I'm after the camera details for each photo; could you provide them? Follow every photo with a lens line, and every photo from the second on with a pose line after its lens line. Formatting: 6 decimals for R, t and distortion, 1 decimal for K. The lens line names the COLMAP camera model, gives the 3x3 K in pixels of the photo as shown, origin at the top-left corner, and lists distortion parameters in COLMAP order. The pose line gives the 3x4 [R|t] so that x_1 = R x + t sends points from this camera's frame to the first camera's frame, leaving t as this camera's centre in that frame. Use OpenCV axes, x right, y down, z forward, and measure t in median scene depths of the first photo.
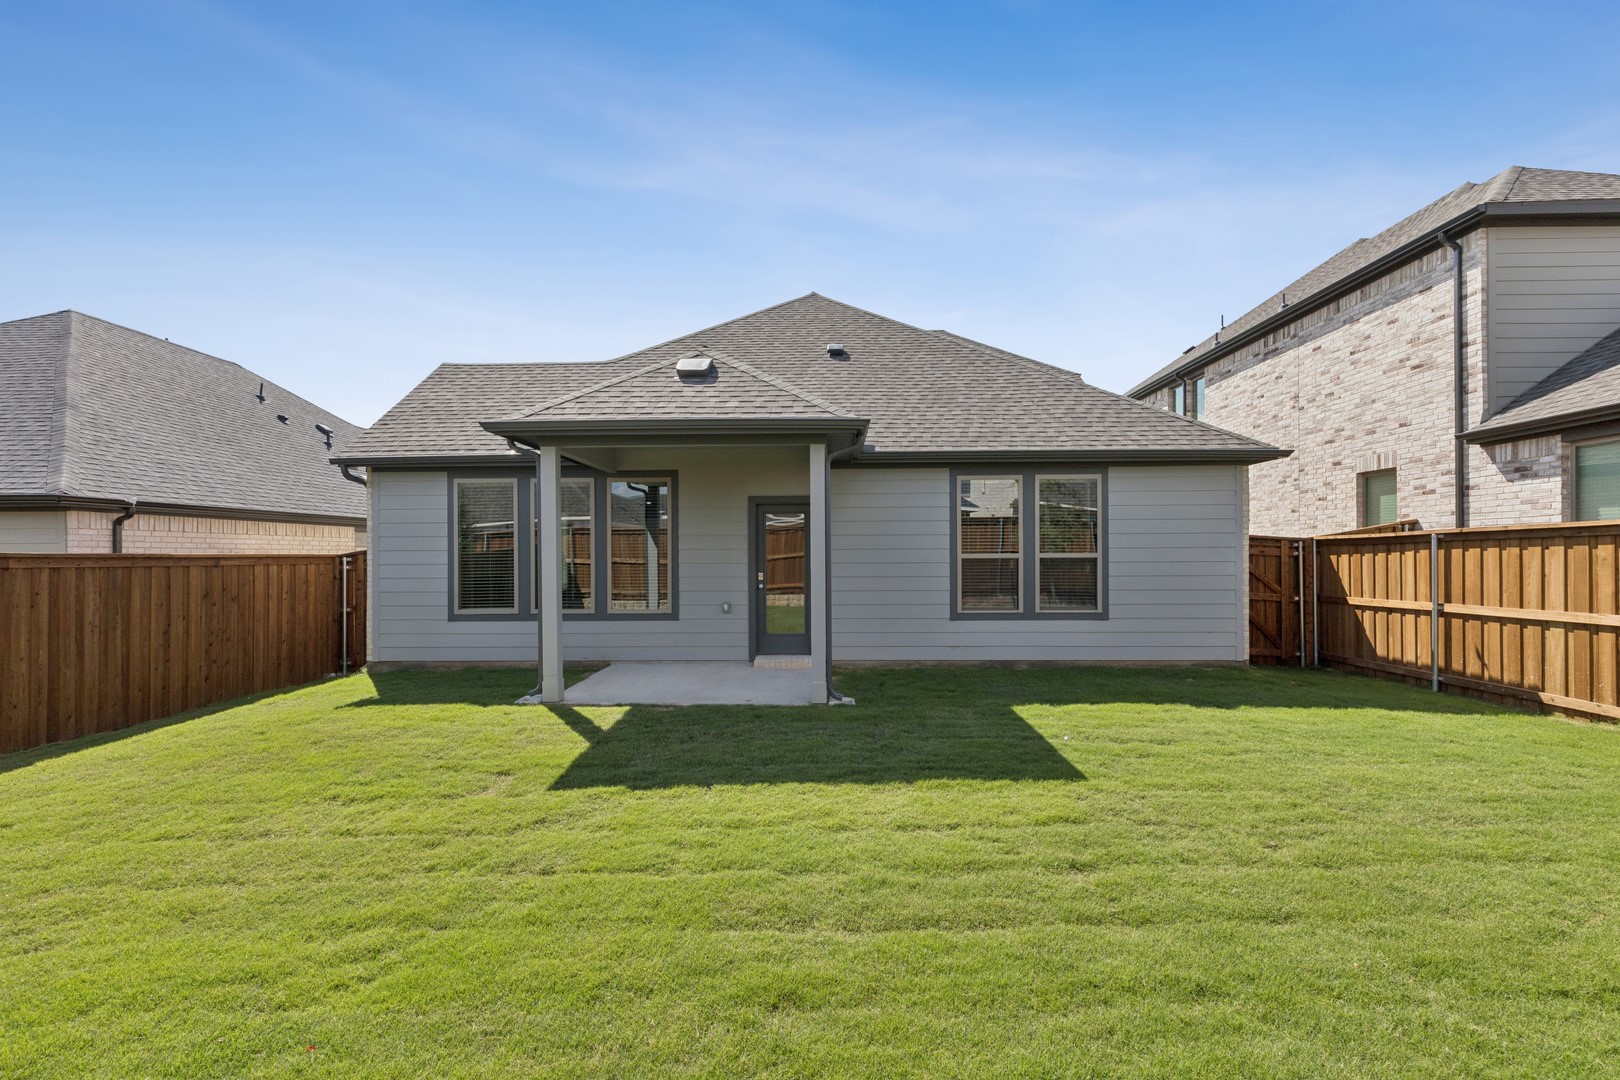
lens RADIAL K [[739.0, 0, 773.8], [0, 739.0, 554.4], [0, 0, 1]] dist [0.010265, -0.000008]
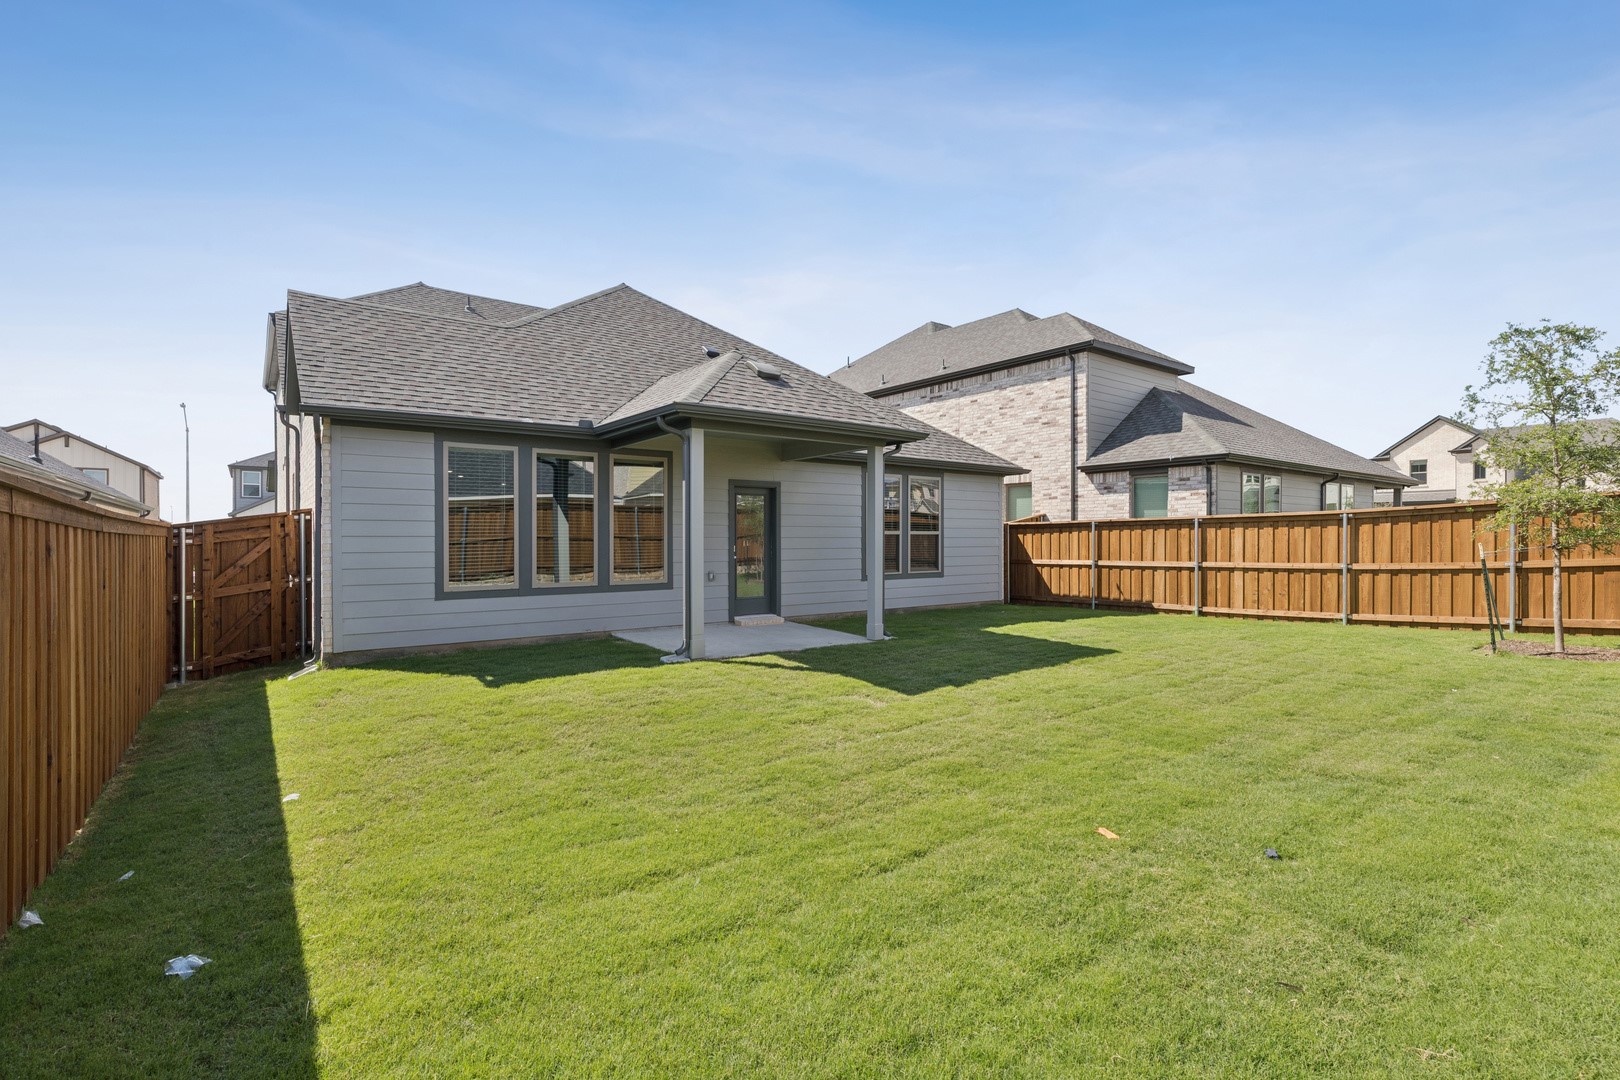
lens RADIAL K [[739.0, 0, 786.8], [0, 739.0, 542.5], [0, 0, 1]] dist [0.010265, -0.000008]
pose [[0.792207, 0.001566, 0.610251, -0.685751], [-0.004077, 0.999988, 0.002726, 0.017478], [-0.610239, -0.004648, 0.792204, 0.031682]]
